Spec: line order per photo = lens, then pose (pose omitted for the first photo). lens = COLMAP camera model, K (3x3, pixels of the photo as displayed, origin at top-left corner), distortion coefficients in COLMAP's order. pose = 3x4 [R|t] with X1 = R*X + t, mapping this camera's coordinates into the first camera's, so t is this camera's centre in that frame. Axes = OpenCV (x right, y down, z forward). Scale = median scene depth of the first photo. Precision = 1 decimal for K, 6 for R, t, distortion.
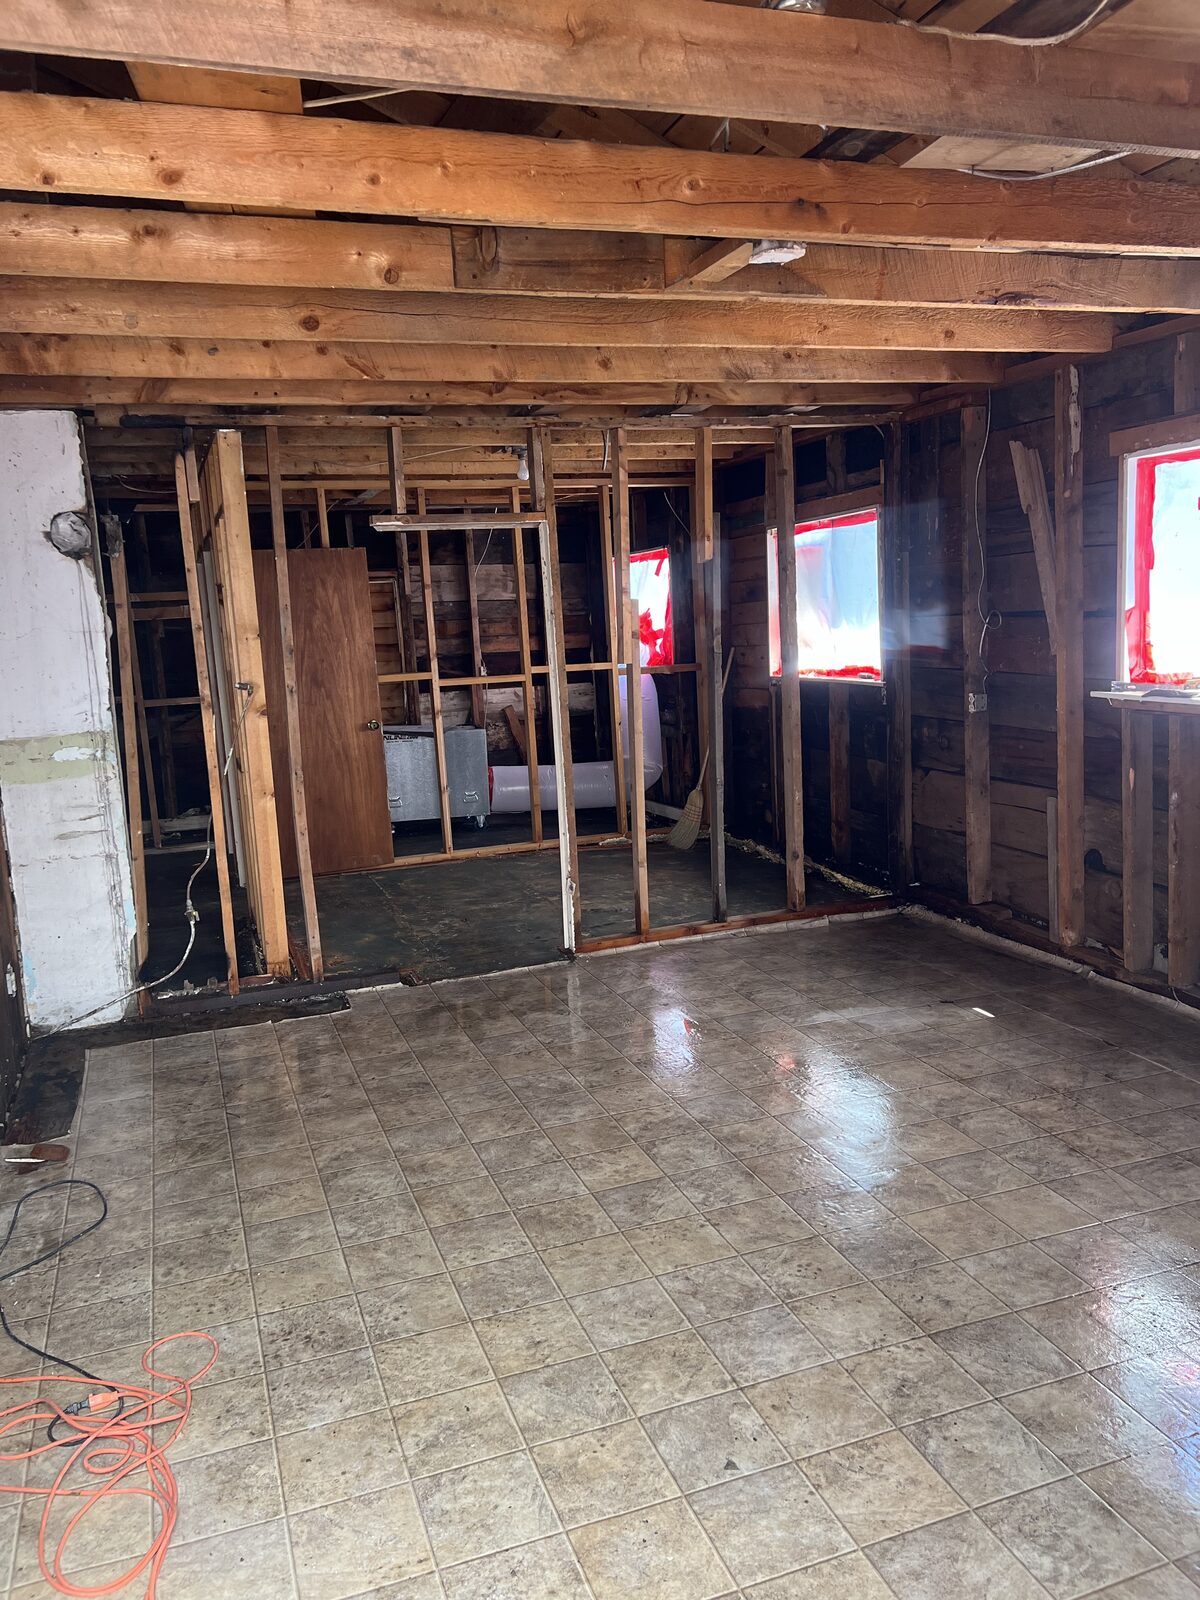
lens RADIAL K [[1220.9, 0, 604.3], [0, 1220.9, 840.2], [0, 0, 1]] dist [0.062041, -0.004753]
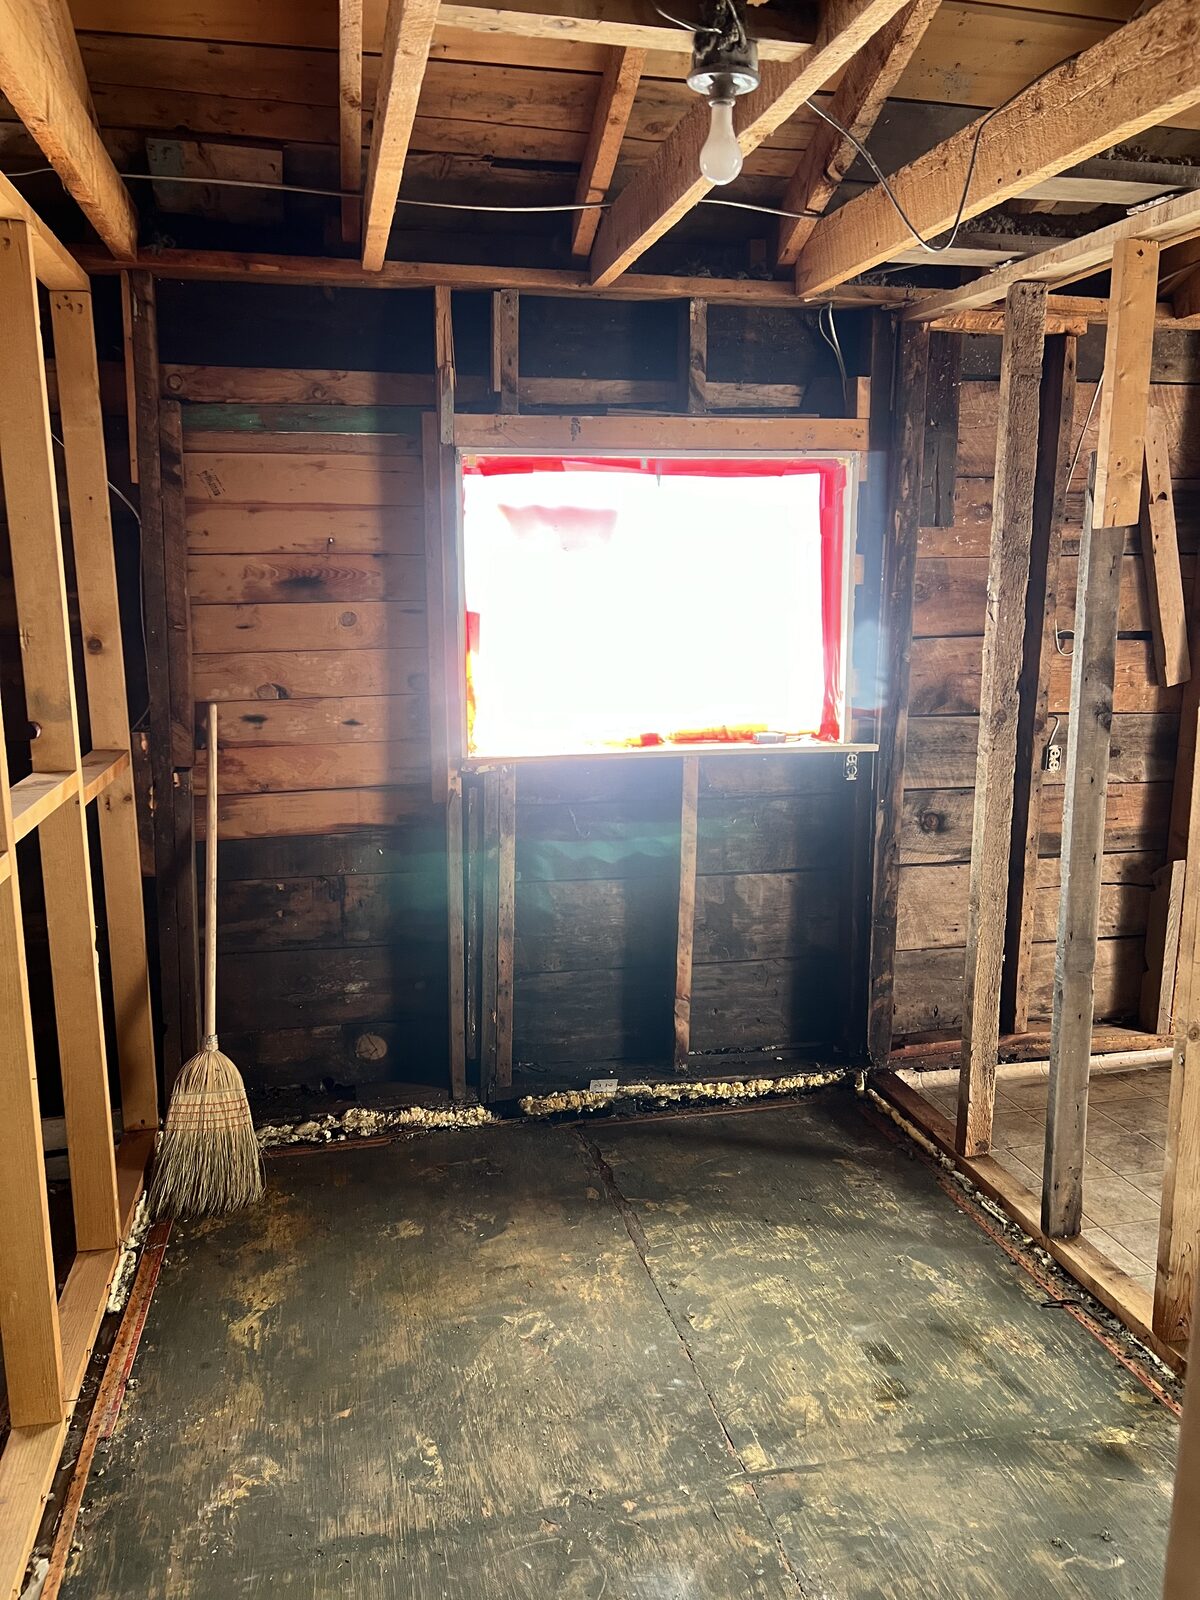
lens RADIAL K [[1210.4, 0, 600.0], [0, 1210.4, 800.0], [0, 0, 1]] dist [0.056515, -0.091704]
pose [[0.129370, -0.151471, 0.979959, -0.392199], [0.171376, 0.976808, 0.128360, -0.204771], [-0.976675, 0.151335, 0.152328, 1.055179]]
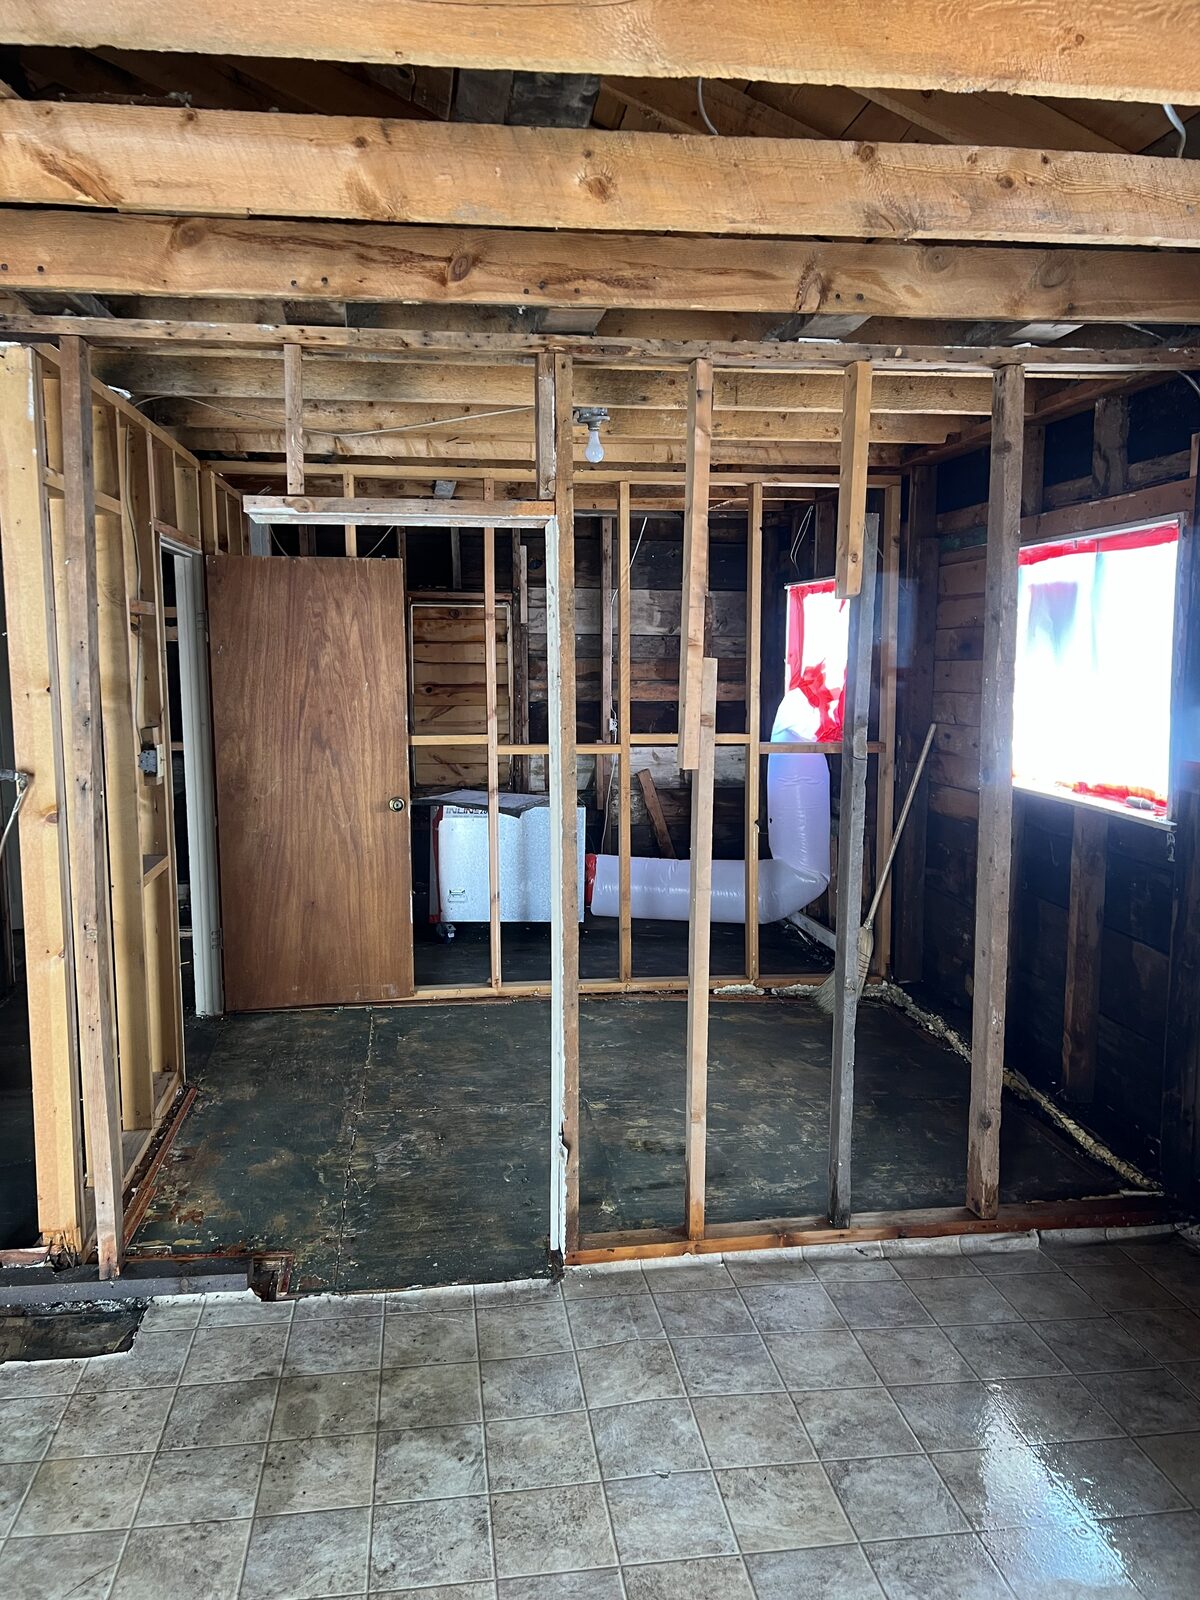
lens RADIAL K [[1210.4, 0, 600.0], [0, 1210.4, 800.0], [0, 0, 1]] dist [0.056515, -0.091704]
pose [[0.976122, 0.077811, -0.202808, 0.084778], [-0.087737, 0.995324, -0.040406, -0.095070], [0.198716, 0.057235, 0.978385, 0.403059]]
